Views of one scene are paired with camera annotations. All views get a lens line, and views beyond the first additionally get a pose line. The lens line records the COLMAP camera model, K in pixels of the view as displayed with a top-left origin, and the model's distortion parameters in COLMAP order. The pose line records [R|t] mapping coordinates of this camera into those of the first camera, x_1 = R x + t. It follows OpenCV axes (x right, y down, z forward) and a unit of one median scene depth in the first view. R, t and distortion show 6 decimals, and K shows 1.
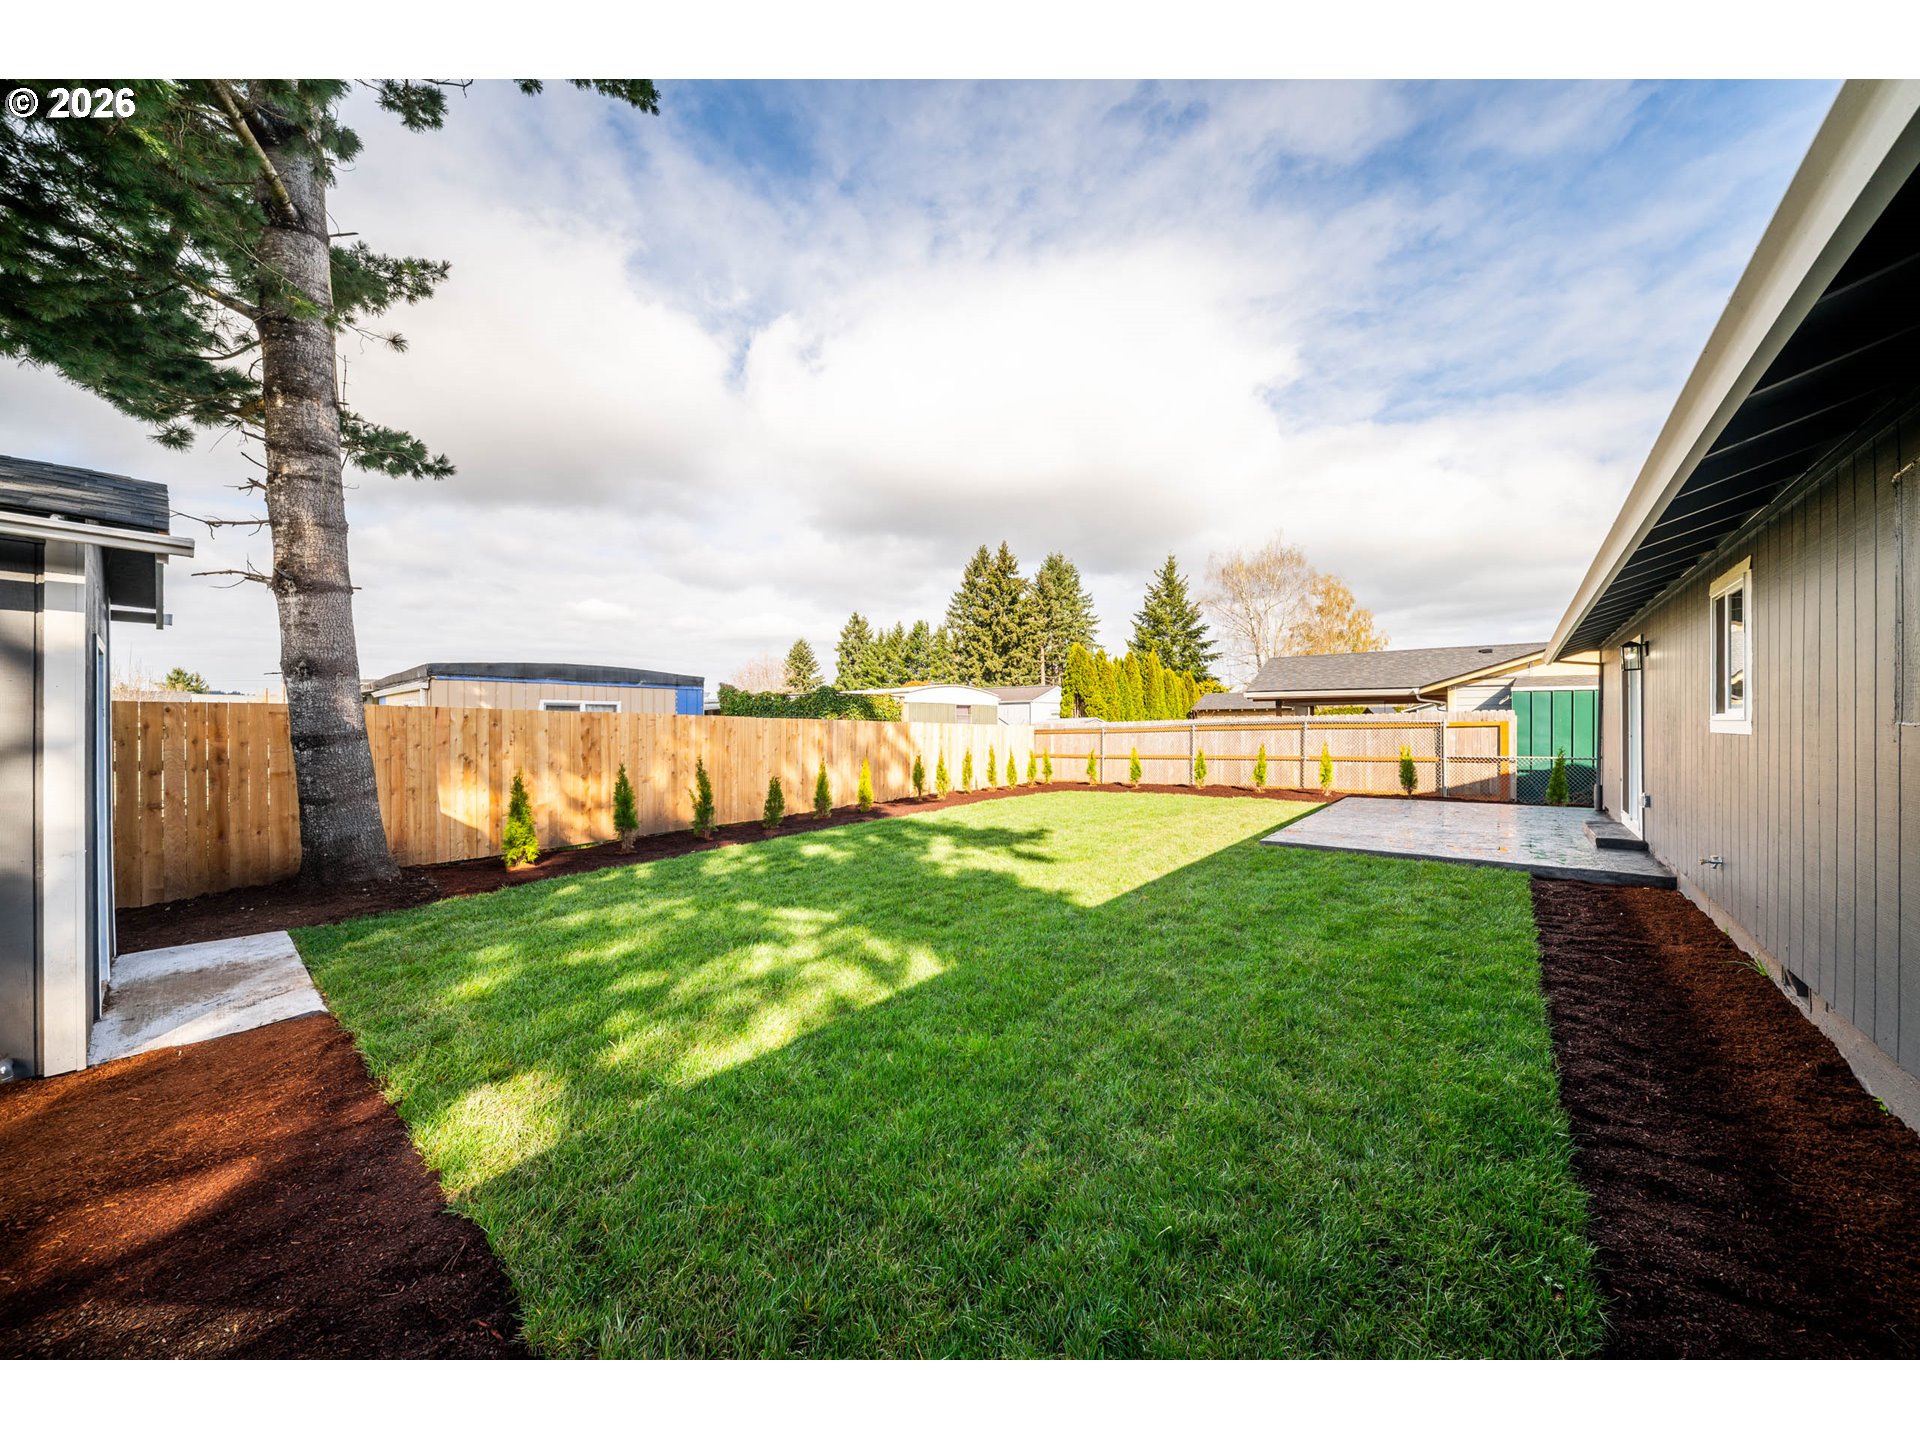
lens RADIAL K [[680.9, 0, 954.7], [0, 680.9, 724.4], [0, 0, 1]] dist [-0.001122, -0.000306]
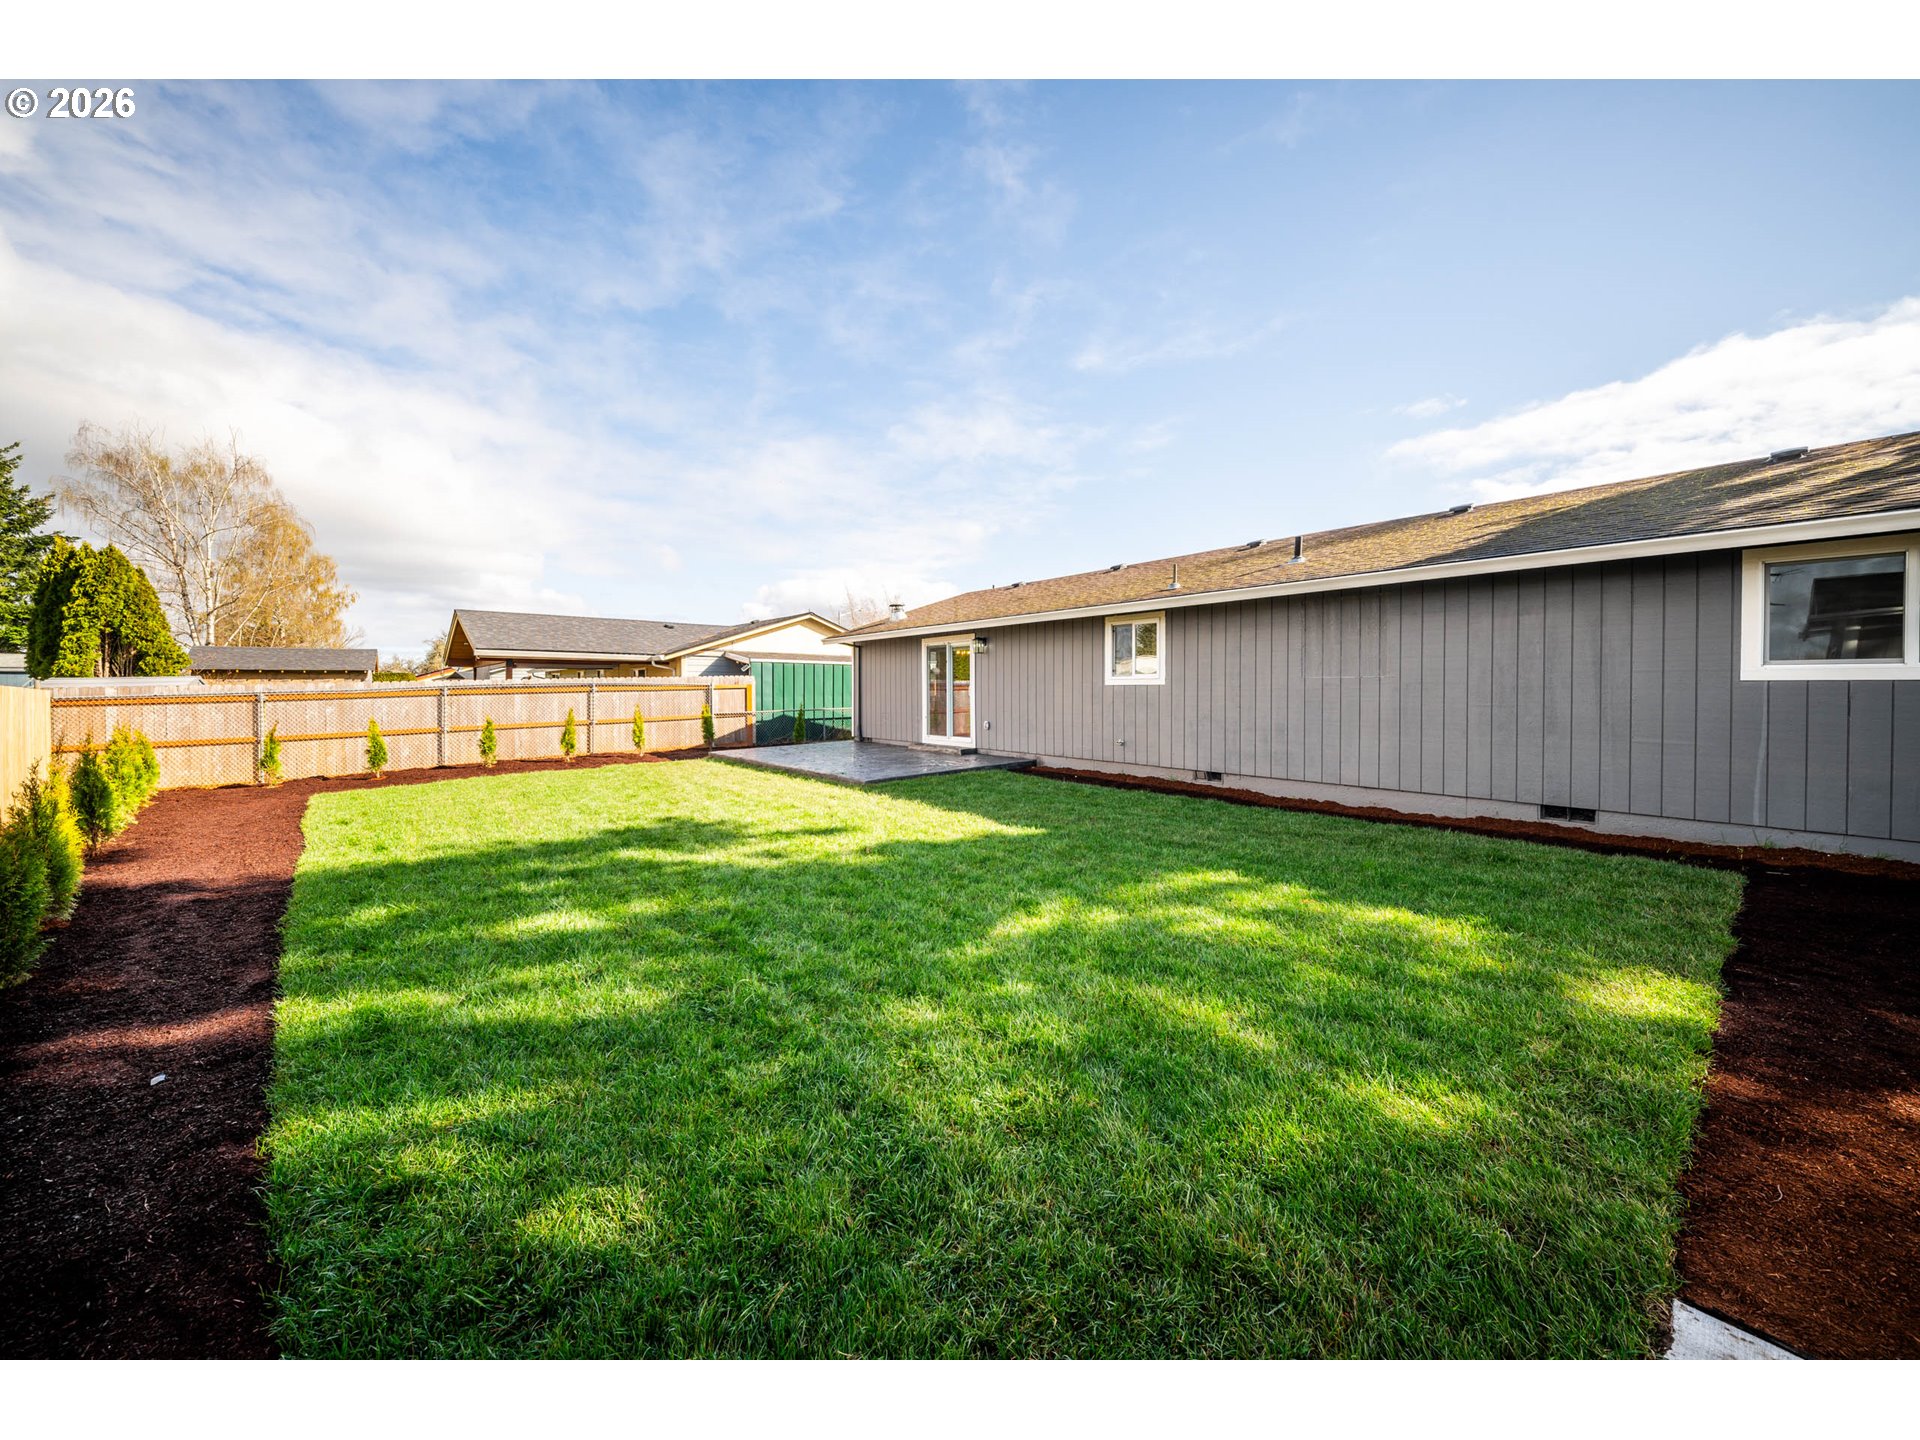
lens RADIAL K [[680.9, 0, 954.7], [0, 680.9, 724.4], [0, 0, 1]] dist [-0.001122, -0.000306]
pose [[0.180376, -0.047054, 0.982472, -0.343731], [0.007086, 0.998891, 0.046540, 0.012199], [-0.983572, -0.001433, 0.180510, 0.334728]]
